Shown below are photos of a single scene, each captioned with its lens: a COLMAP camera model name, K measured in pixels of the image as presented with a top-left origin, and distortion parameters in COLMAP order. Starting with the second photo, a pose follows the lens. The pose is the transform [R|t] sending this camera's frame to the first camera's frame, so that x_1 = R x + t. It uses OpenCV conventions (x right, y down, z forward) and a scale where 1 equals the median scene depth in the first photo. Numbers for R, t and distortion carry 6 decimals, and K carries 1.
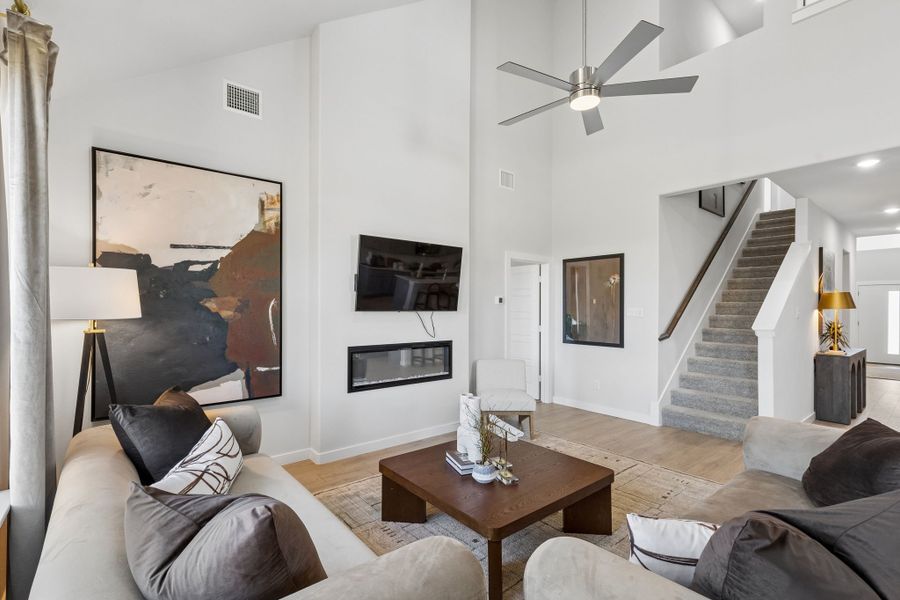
lens RADIAL K [[404.6, 0, 446.6], [0, 404.6, 311.8], [0, 0, 1]] dist [0.004410, -0.000434]
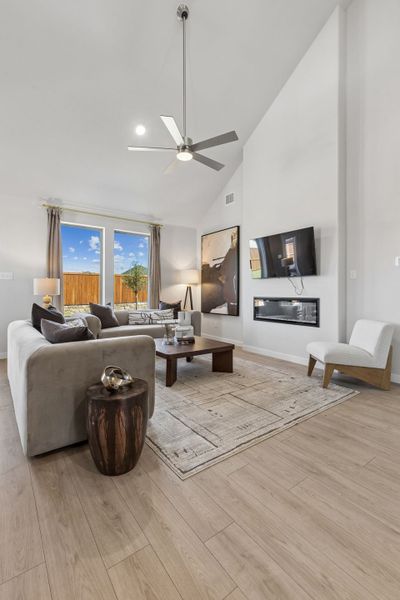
lens RADIAL K [[270.5, 0, 199.7], [0, 270.5, 288.9], [0, 0, 1]] dist [0.003286, 0.000076]
pose [[-0.034649, -0.009661, -0.999353, 1.177495], [-0.002829, 0.999950, -0.009569, 0.065810], [0.999396, 0.002496, -0.034674, 0.839843]]
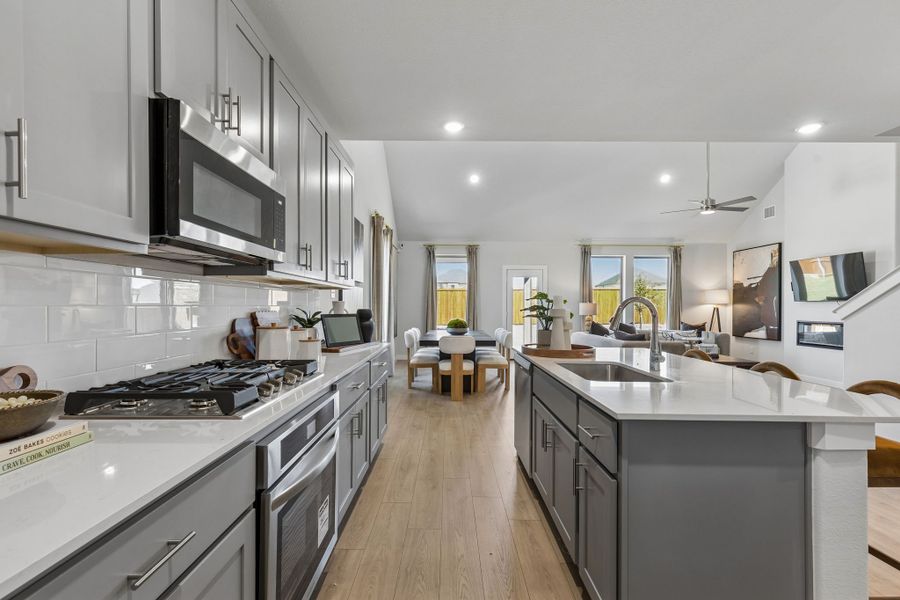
lens RADIAL K [[405.7, 0, 446.0], [0, 405.7, 303.4], [0, 0, 1]] dist [0.003286, 0.000076]
pose [[-0.628764, -0.007509, -0.777560, 2.421073], [-0.007969, 0.999963, -0.003213, 0.028356], [0.777555, 0.004176, -0.628801, 0.990278]]
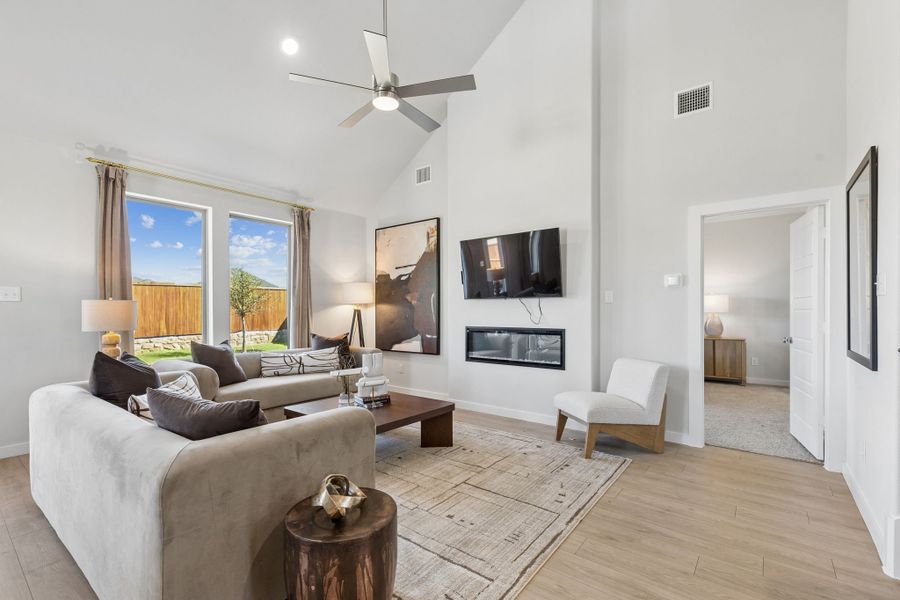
lens RADIAL K [[404.6, 0, 446.6], [0, 404.6, 311.8], [0, 0, 1]] dist [0.004410, -0.000434]
pose [[0.229587, 0.004275, -0.973279, 1.114066], [0.000619, 0.999990, 0.004538, 0.035338], [0.973288, -0.001645, 0.229582, 0.682291]]
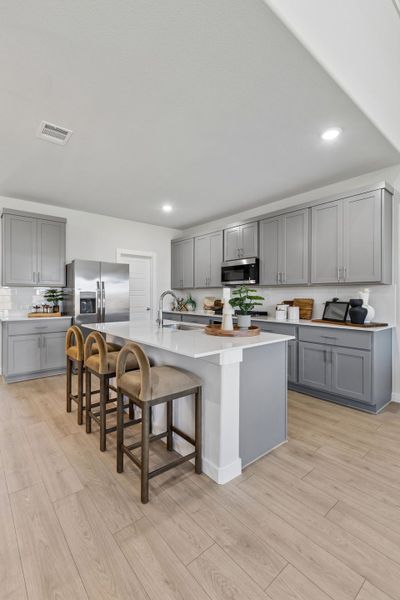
lens RADIAL K [[273.4, 0, 200.0], [0, 273.4, 300.0], [0, 0, 1]] dist [0.003451, 0.000060]
pose [[-0.032095, -0.020390, 0.999277, 0.882888], [0.009161, 0.999744, 0.020693, 0.024364], [-0.999443, 0.009818, -0.031900, 0.741706]]
